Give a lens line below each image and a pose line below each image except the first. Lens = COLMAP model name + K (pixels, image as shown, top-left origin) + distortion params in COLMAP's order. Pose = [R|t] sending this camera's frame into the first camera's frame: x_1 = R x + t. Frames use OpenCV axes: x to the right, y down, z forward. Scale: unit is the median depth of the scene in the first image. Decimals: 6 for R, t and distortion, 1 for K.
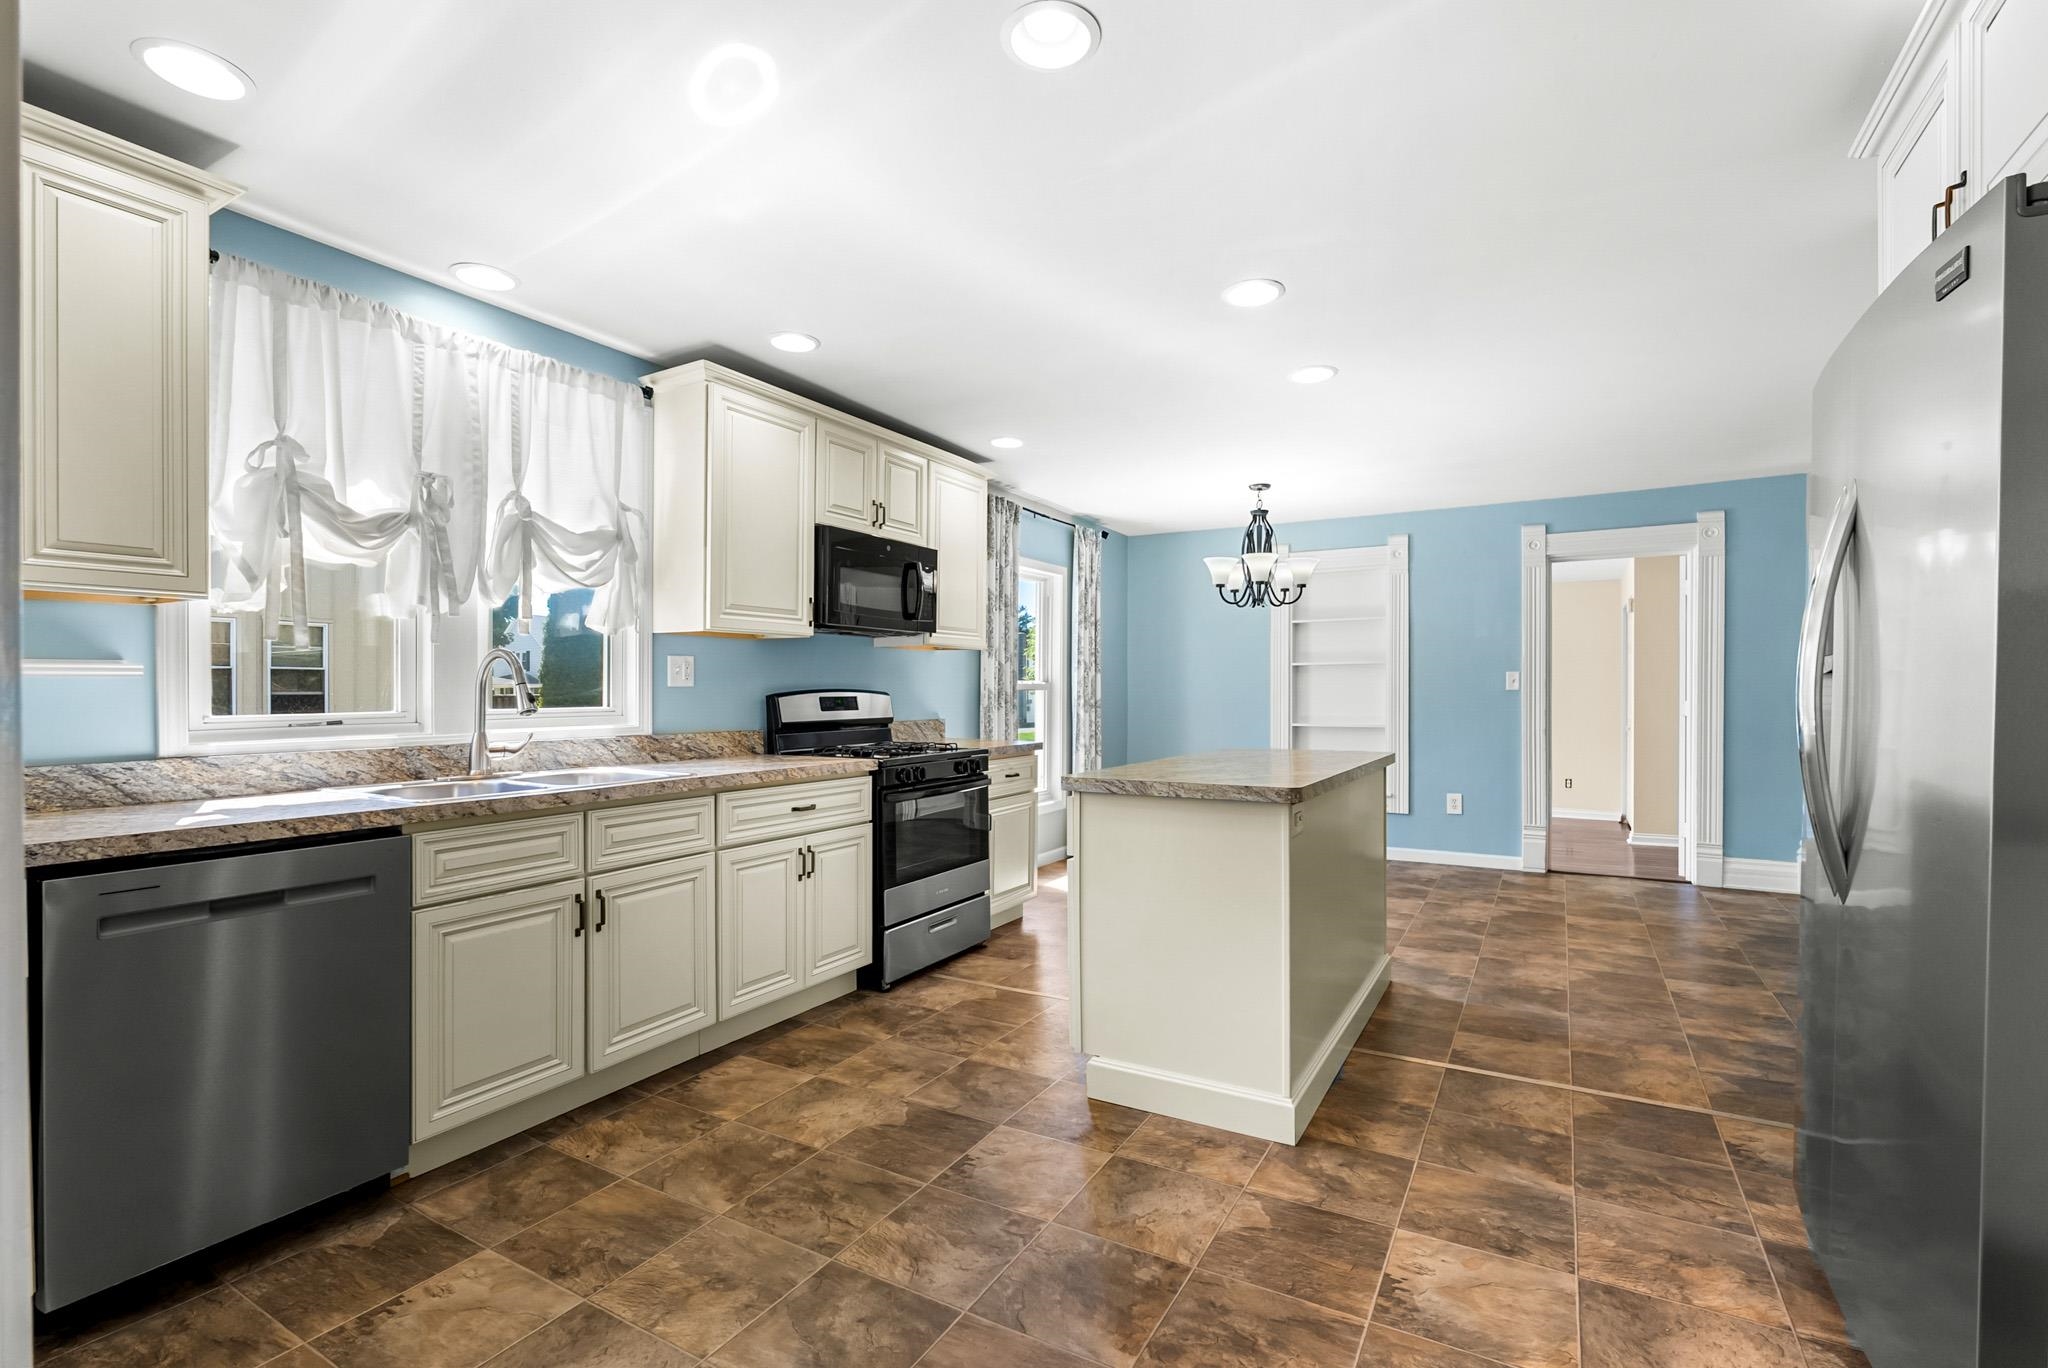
lens RADIAL K [[911.5, 0, 1024.0], [0, 911.5, 684.0], [0, 0, 1]] dist [-0.001336, 0.000048]
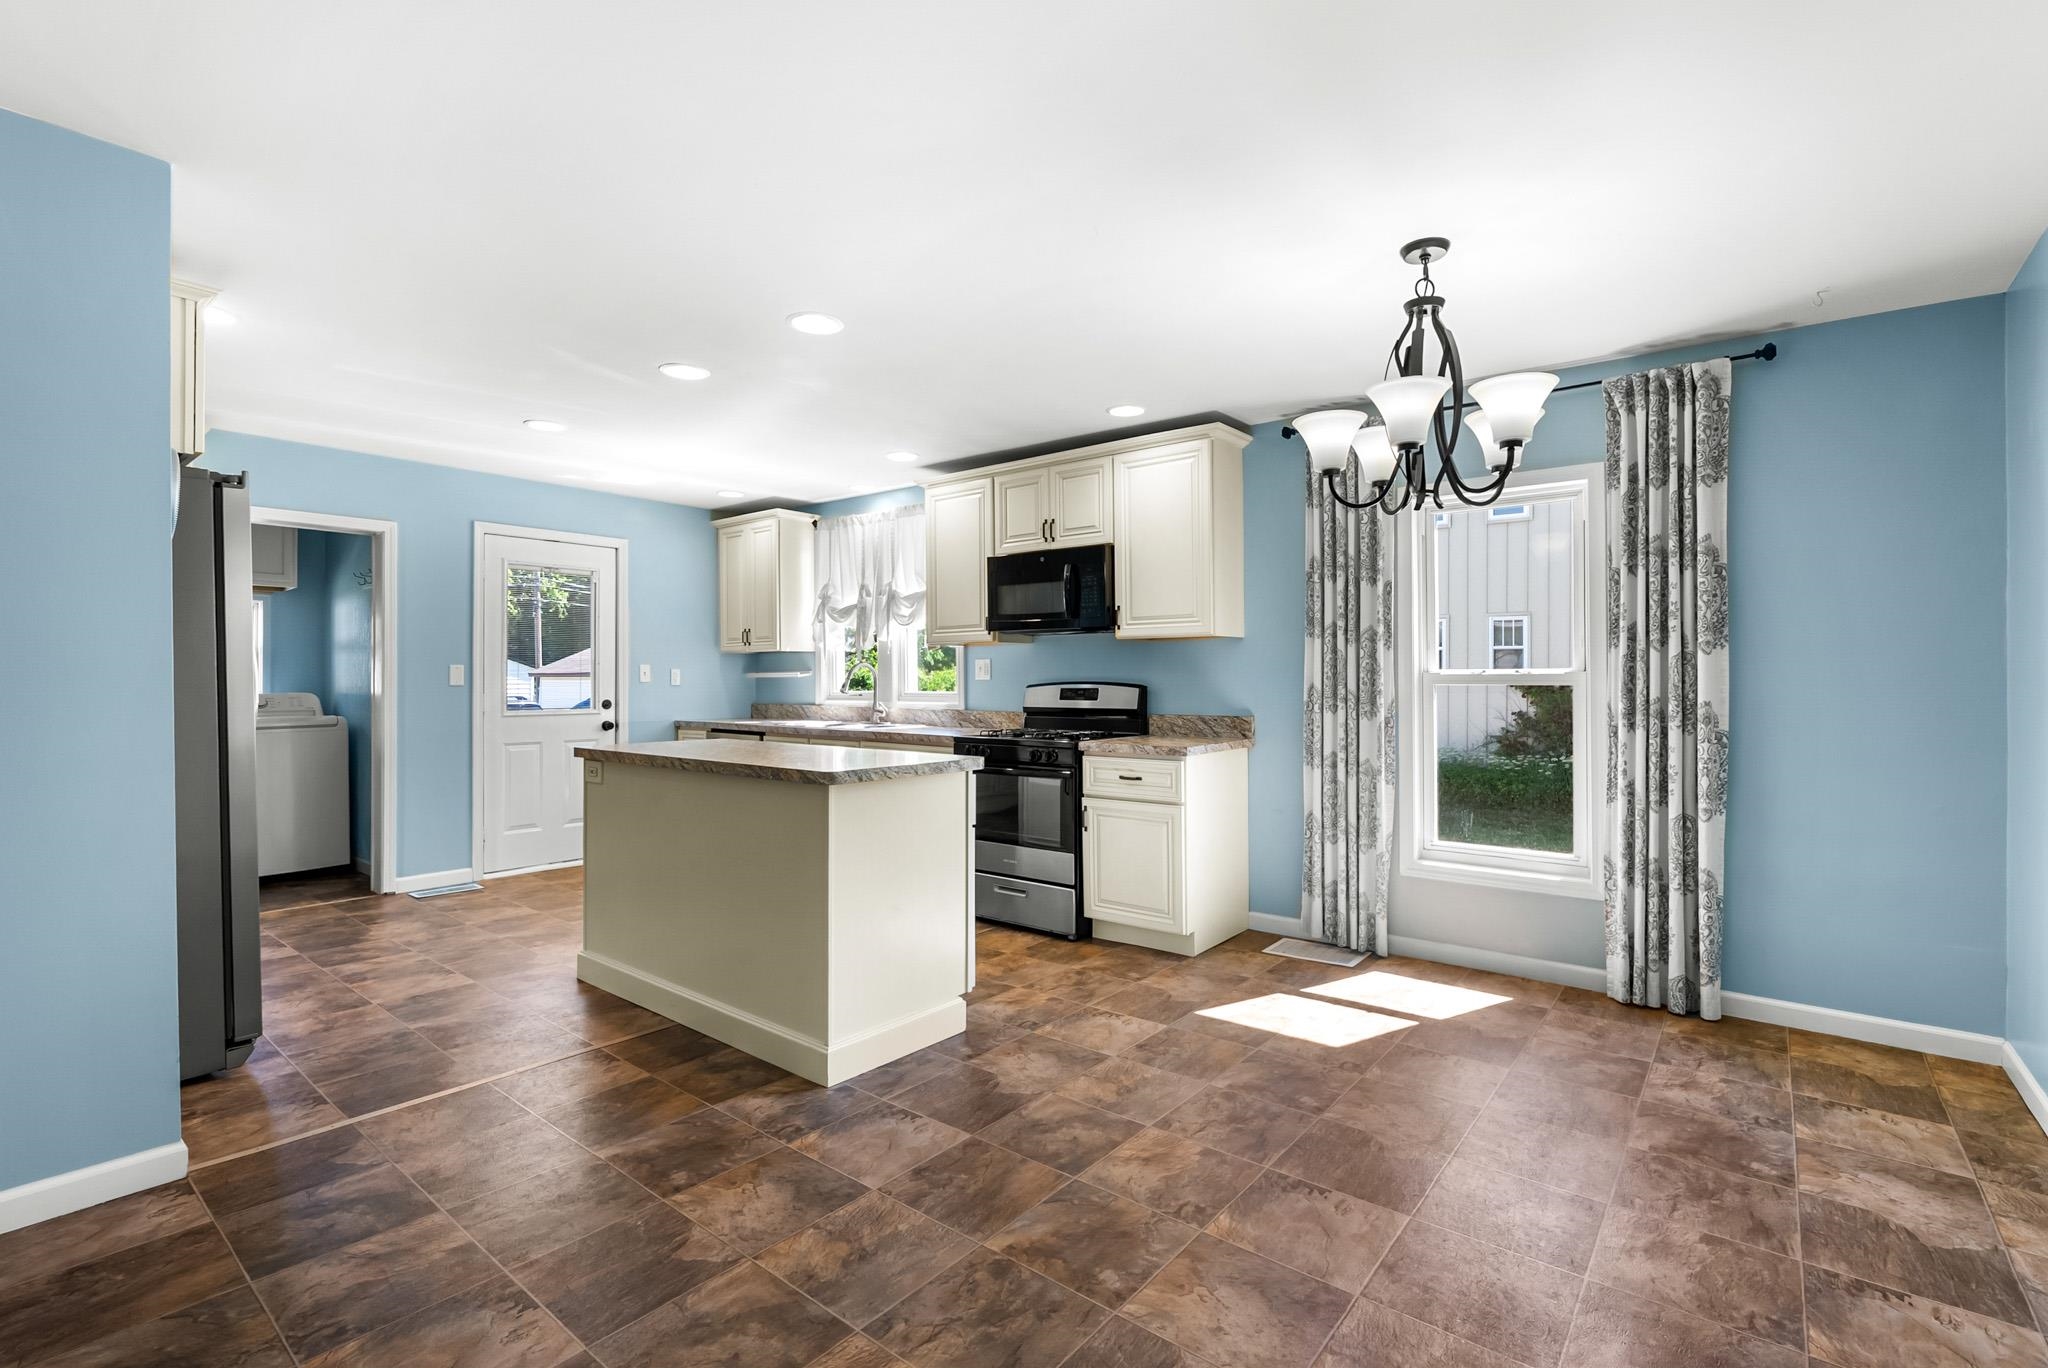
lens RADIAL K [[927.7, 0, 1050.1], [0, 927.7, 676.7], [0, 0, 1]] dist [-0.022146, 0.000144]
pose [[-0.134924, -0.004465, -0.990846, 1.200855], [0.002205, 0.999986, -0.004807, 0.005784], [0.990854, -0.002833, -0.134912, 1.388646]]
